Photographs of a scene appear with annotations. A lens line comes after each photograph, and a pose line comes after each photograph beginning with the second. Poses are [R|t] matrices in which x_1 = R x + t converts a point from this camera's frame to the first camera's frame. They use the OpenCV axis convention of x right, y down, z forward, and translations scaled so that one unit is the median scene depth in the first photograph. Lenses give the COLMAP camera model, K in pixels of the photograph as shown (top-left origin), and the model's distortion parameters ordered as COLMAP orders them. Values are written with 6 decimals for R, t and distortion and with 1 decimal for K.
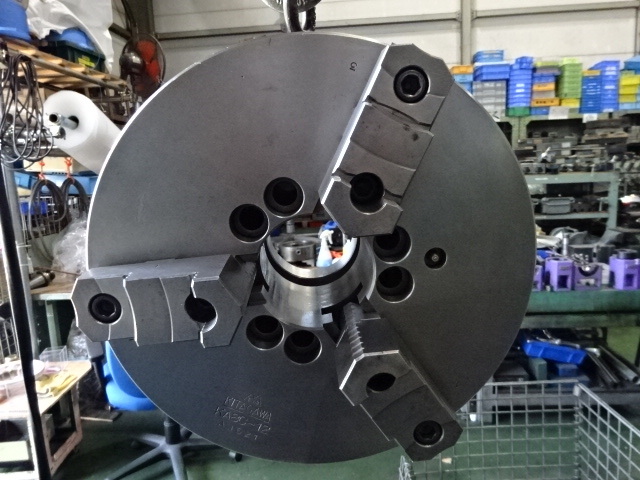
lens RADIAL K [[444.6, 0, 320.0], [0, 444.6, 240.0], [0, 0, 1]] dist [0.000591, 0.000498]
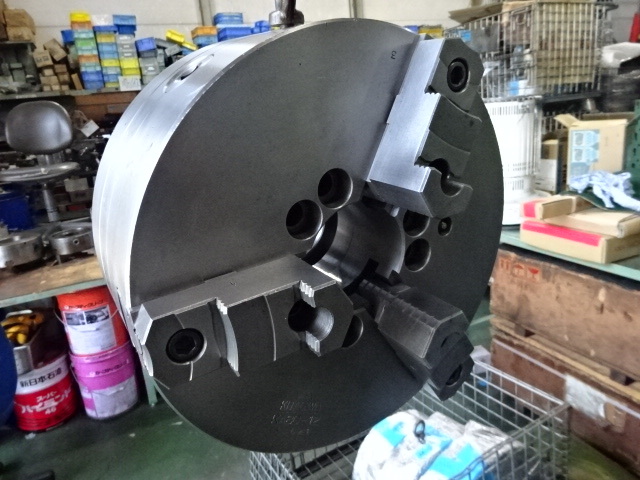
lens RADIAL K [[444.6, 0, 320.0], [0, 444.6, 240.0], [0, 0, 1]] dist [0.000591, 0.000498]
pose [[0.883547, -0.167391, 0.437407, -0.602171], [0.135862, 0.985394, 0.102663, -0.096251], [-0.448204, -0.031280, 0.893384, 0.138285]]
